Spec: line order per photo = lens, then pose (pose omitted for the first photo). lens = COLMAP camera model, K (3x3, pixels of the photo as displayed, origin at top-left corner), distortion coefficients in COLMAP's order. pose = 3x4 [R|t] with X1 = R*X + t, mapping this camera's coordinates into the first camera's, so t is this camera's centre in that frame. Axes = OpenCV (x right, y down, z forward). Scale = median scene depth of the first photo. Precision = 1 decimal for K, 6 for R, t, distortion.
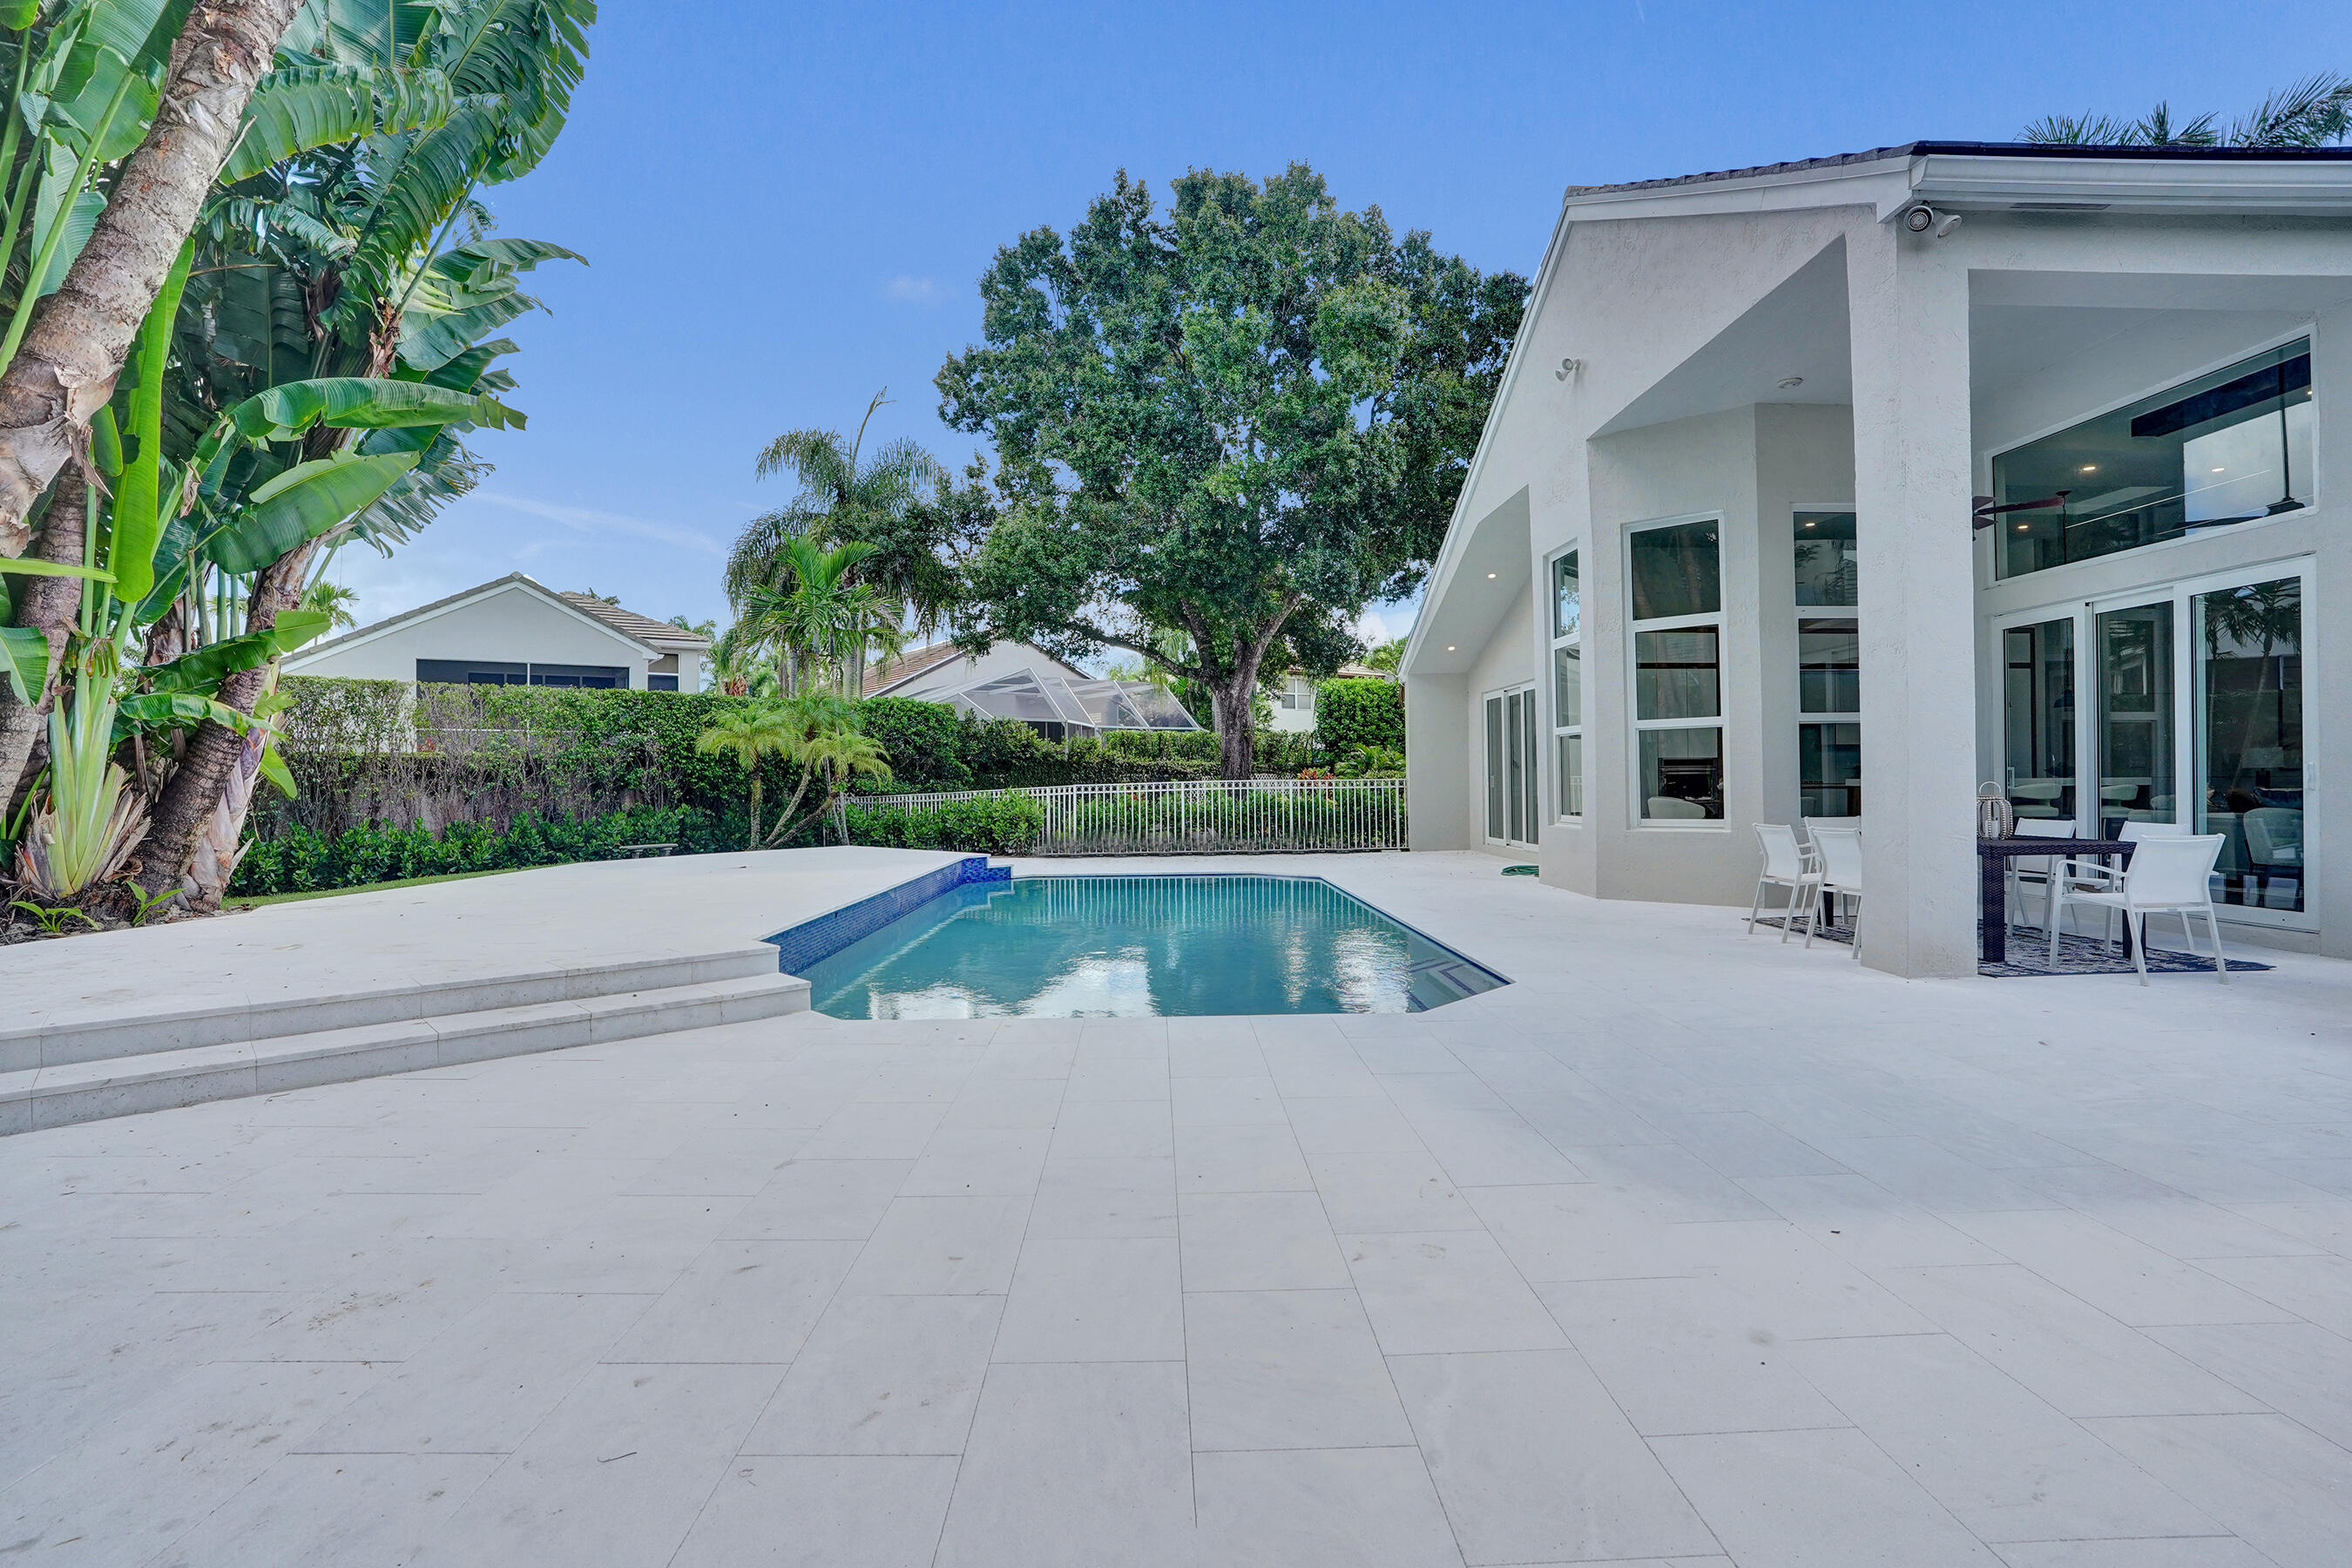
lens RADIAL K [[1167.6, 0, 1167.7], [0, 1167.6, 780.5], [0, 0, 1]] dist [-0.082772, 0.038534]
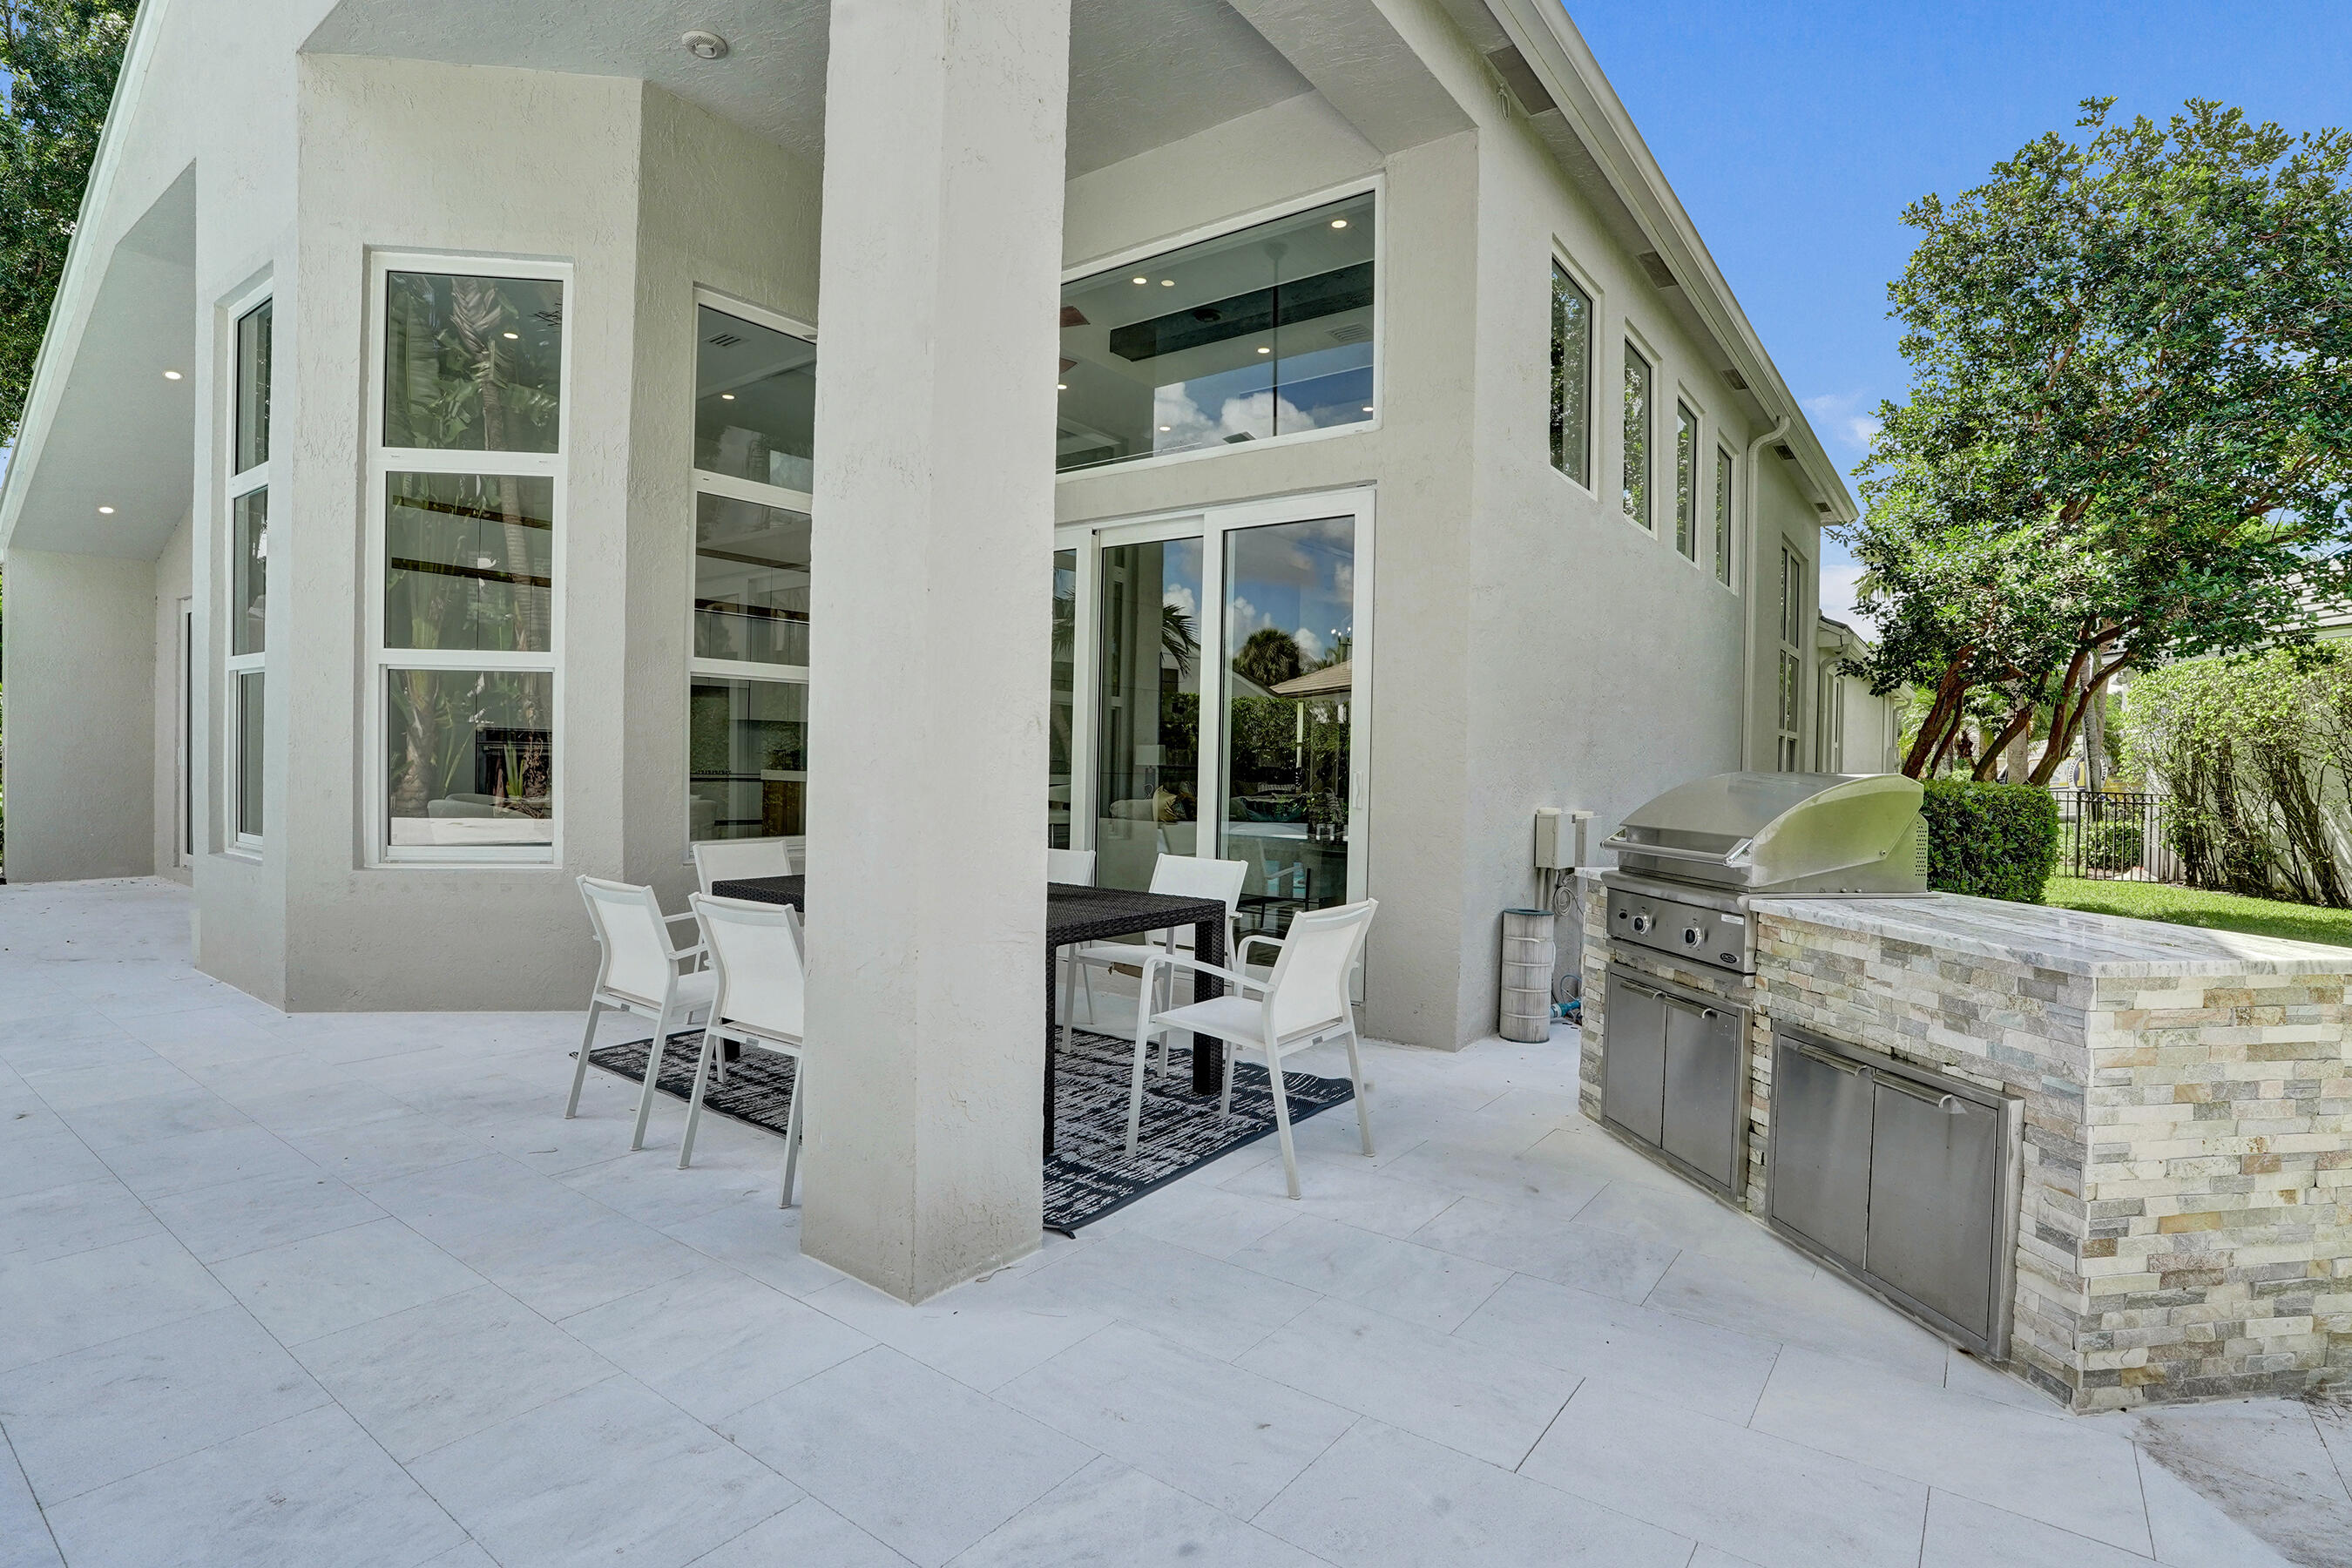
lens RADIAL K [[1167.6, 0, 1167.7], [0, 1167.6, 780.5], [0, 0, 1]] dist [-0.082772, 0.038534]
pose [[0.635319, 0.013035, 0.772140, 0.258754], [-0.027297, 0.999612, 0.005585, -0.007355], [-0.771767, -0.024626, 0.635428, 0.446404]]
